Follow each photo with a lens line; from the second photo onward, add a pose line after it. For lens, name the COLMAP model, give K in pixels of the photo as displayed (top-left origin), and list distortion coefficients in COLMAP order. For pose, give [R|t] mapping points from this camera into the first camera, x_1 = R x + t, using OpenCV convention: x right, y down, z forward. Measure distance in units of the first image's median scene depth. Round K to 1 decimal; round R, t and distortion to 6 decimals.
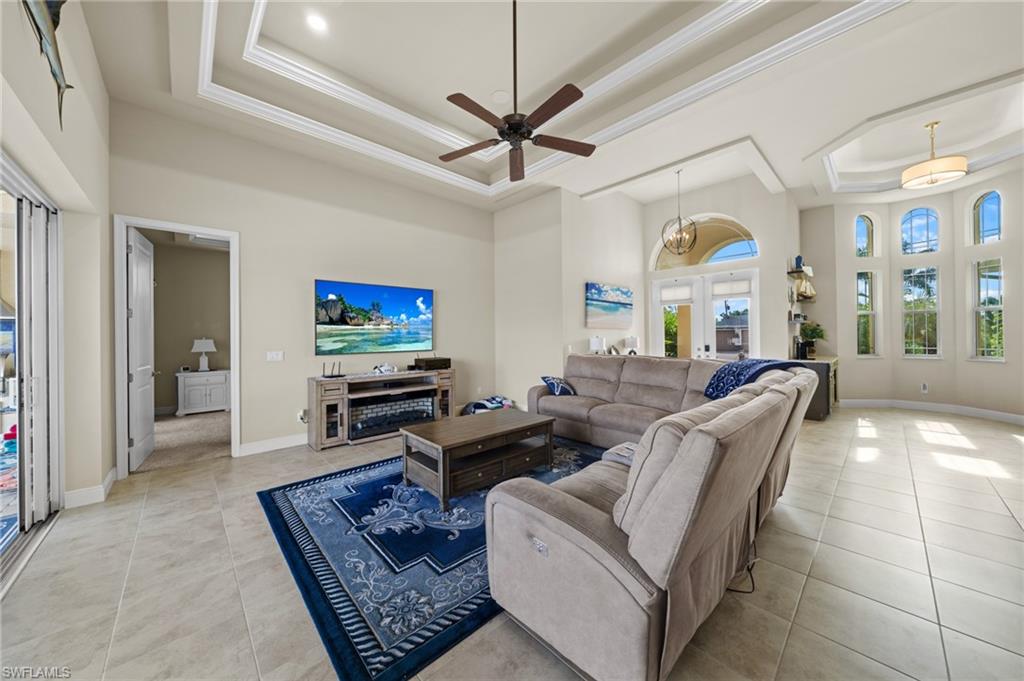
lens RADIAL K [[351.0, 0, 507.9], [0, 351.0, 335.4], [0, 0, 1]] dist [-0.002232, -0.000080]
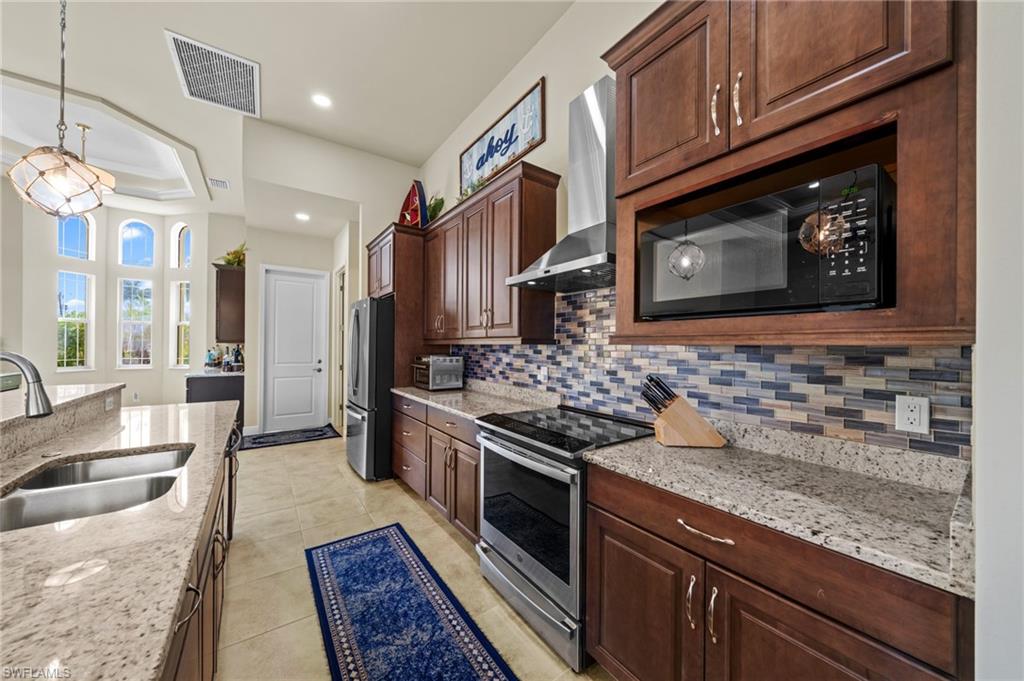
lens RADIAL K [[352.2, 0, 501.4], [0, 352.2, 344.5], [0, 0, 1]] dist [-0.001005, -0.000028]
pose [[0.141244, 0.012790, 0.989892, 0.395922], [-0.010014, 0.999884, -0.011490, -0.004620], [-0.989924, -0.008290, 0.141356, -0.258013]]
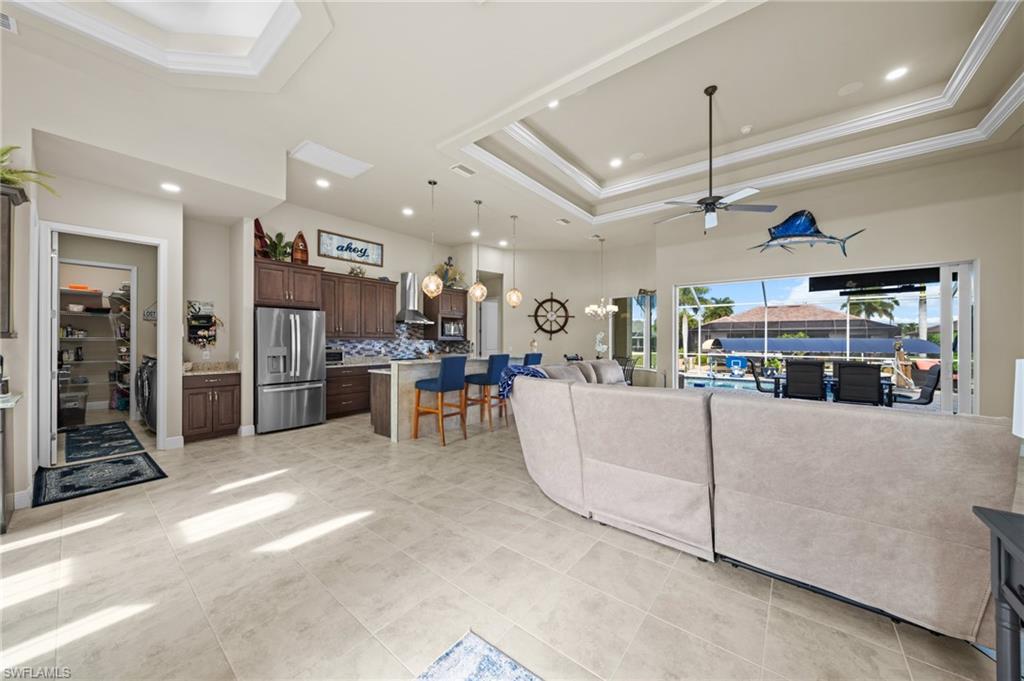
lens RADIAL K [[356.9, 0, 502.2], [0, 356.9, 338.3], [0, 0, 1]] dist [-0.001072, -0.000072]
pose [[-0.991134, 0.005055, -0.132769, 0.631420], [0.005897, 0.999965, -0.005953, -0.005864], [0.132734, -0.006683, -0.991129, 1.351102]]
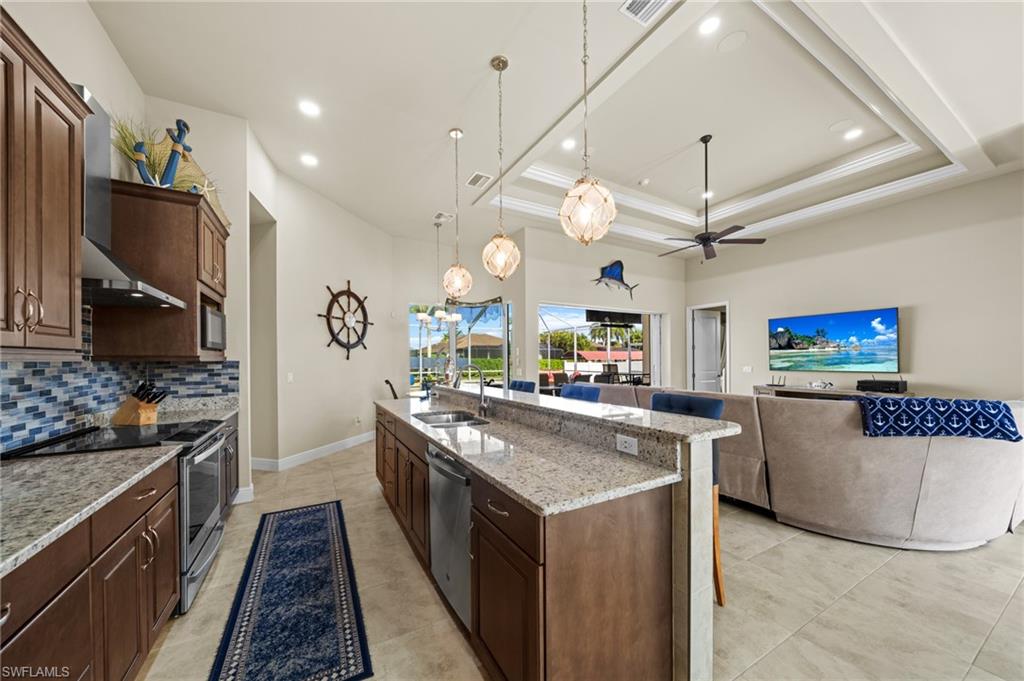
lens RADIAL K [[356.3, 0, 503.5], [0, 356.3, 359.7], [0, 0, 1]] dist [-0.000992, -0.000040]
pose [[-0.246189, 0.011774, -0.969150, 1.108275], [0.008772, 0.999912, 0.009920, -0.012195], [0.969182, -0.006059, -0.246270, 0.261617]]
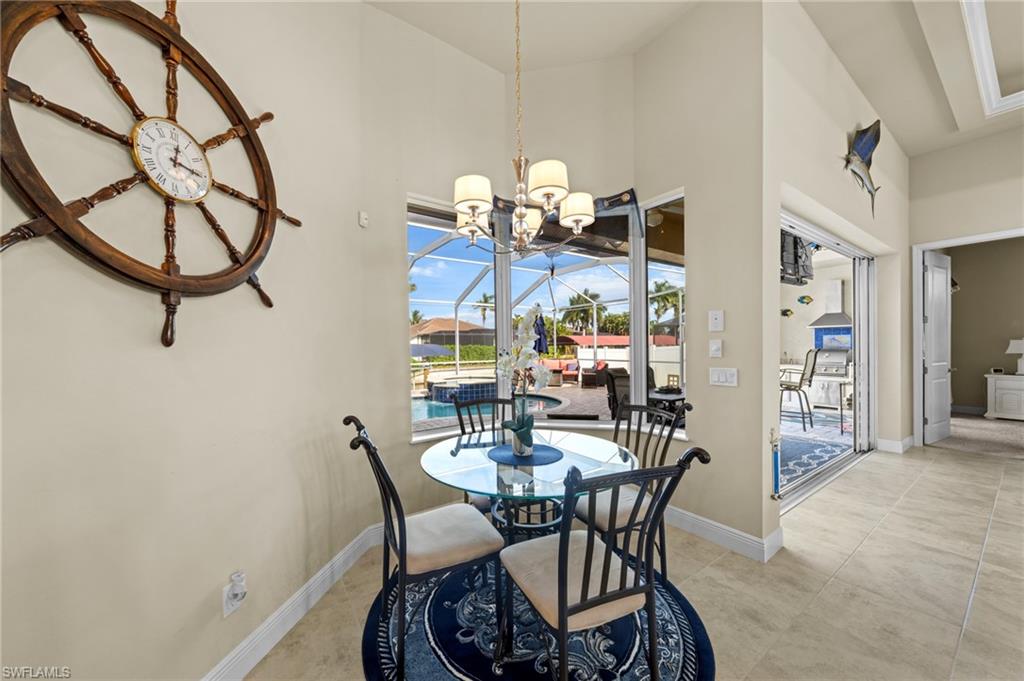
lens RADIAL K [[364.2, 0, 498.4], [0, 364.2, 348.5], [0, 0, 1]] dist [-0.000578, 0.000092]
pose [[-0.153387, 0.019164, -0.987980, 0.336863], [0.016004, 0.999729, 0.016907, -0.003892], [0.988037, -0.013218, -0.153652, -0.238607]]
